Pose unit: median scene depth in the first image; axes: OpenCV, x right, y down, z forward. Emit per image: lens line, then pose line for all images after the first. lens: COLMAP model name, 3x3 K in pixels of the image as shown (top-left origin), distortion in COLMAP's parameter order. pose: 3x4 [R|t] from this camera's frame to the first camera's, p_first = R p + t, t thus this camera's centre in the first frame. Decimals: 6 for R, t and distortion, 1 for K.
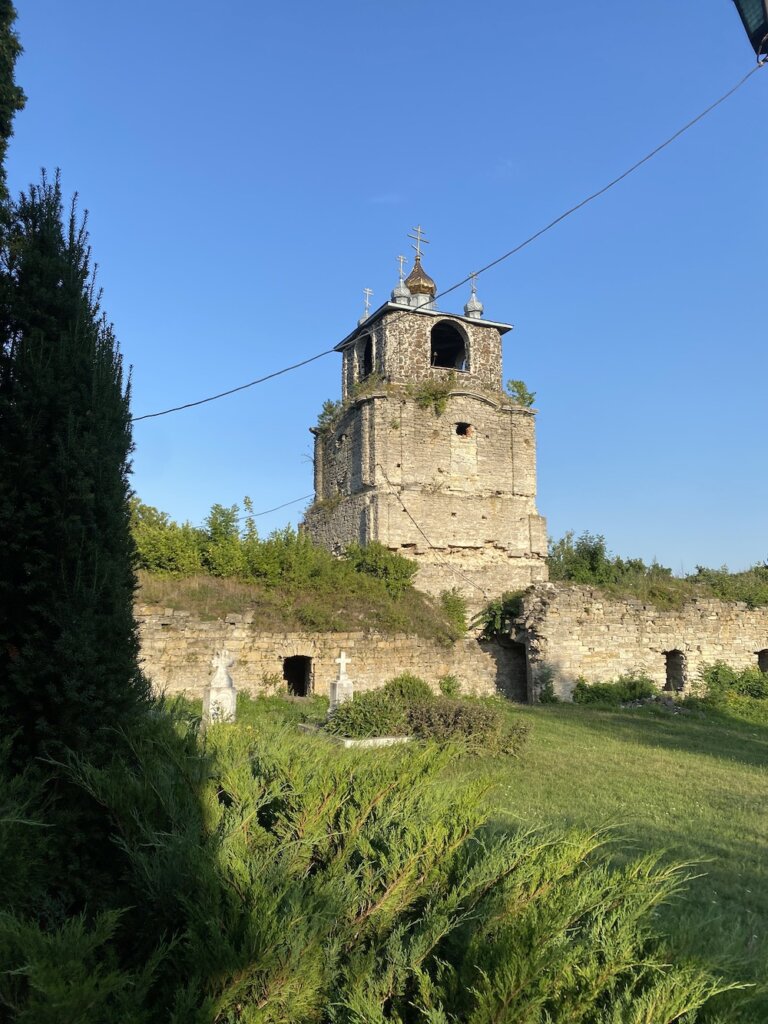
lens RADIAL K [[787.0, 0, 382.1], [0, 787.0, 512.0], [0, 0, 1]] dist [0.060011, -0.080930]
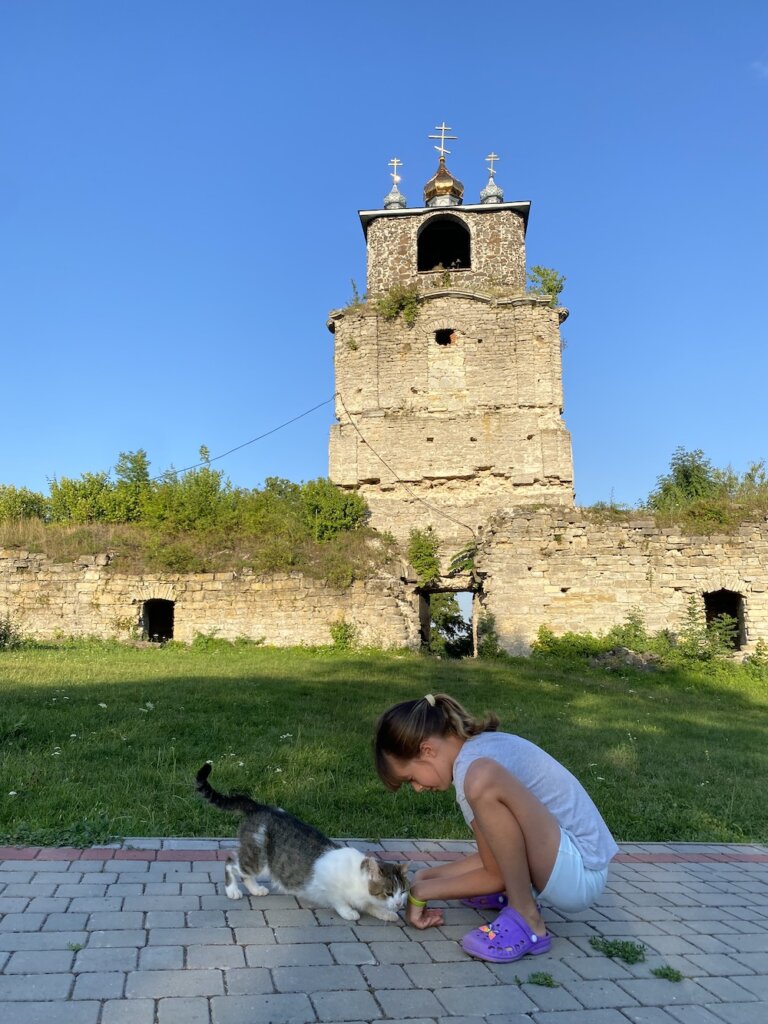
lens RADIAL K [[787.0, 0, 387.8], [0, 787.0, 512.8], [0, 0, 1]] dist [0.060011, -0.080930]
pose [[0.860914, -0.091531, -0.500449, 0.467673], [0.082013, 0.995786, -0.041042, 0.111797], [0.502097, -0.005710, 0.864792, 0.265932]]
